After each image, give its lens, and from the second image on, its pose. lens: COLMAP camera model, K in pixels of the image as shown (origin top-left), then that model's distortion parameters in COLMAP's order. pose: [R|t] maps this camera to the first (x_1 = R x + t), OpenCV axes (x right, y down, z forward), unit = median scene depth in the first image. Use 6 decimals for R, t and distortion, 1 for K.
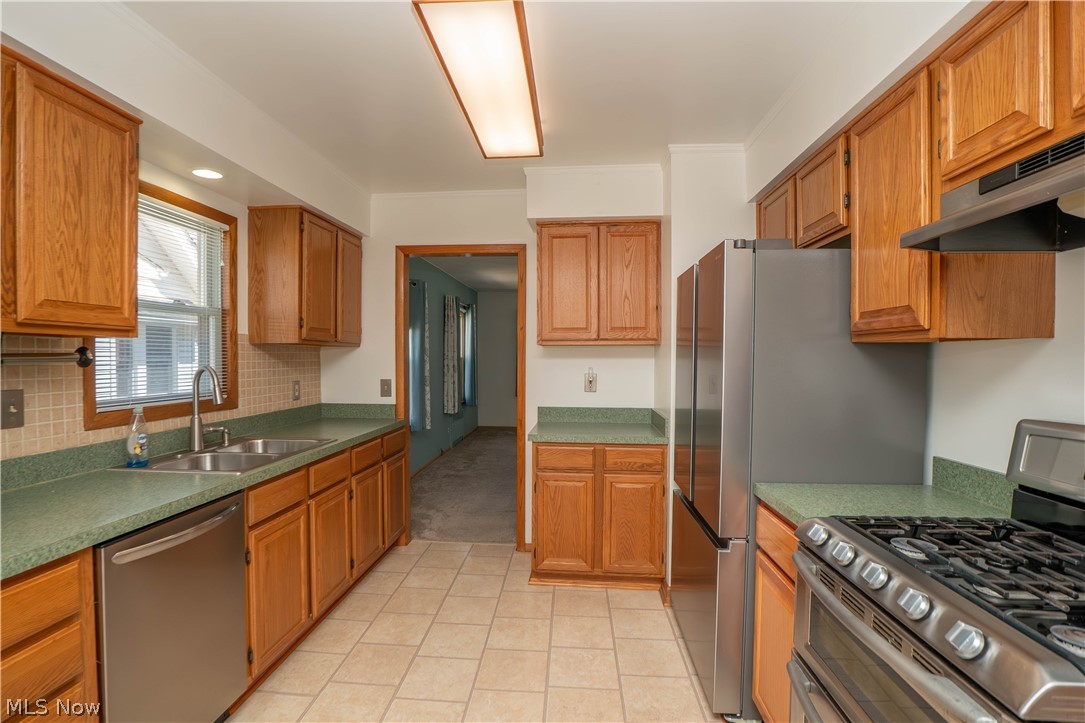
lens RADIAL K [[543.5, 0, 534.5], [0, 543.5, 369.1], [0, 0, 1]] dist [-0.004000, -0.000663]
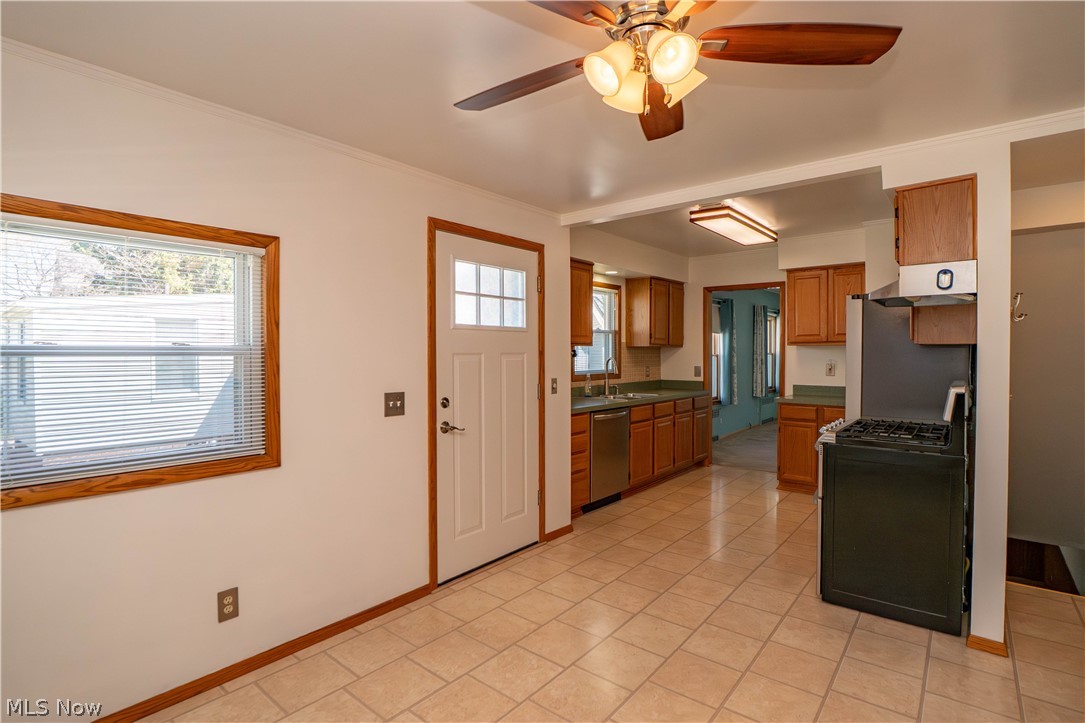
lens RADIAL K [[543.5, 0, 534.5], [0, 543.5, 369.1], [0, 0, 1]] dist [-0.004000, -0.000663]
pose [[0.816665, 0.010468, -0.577017, 0.352751], [-0.006183, 0.999937, 0.009390, 0.017782], [0.577079, -0.004101, 0.816678, -0.824453]]
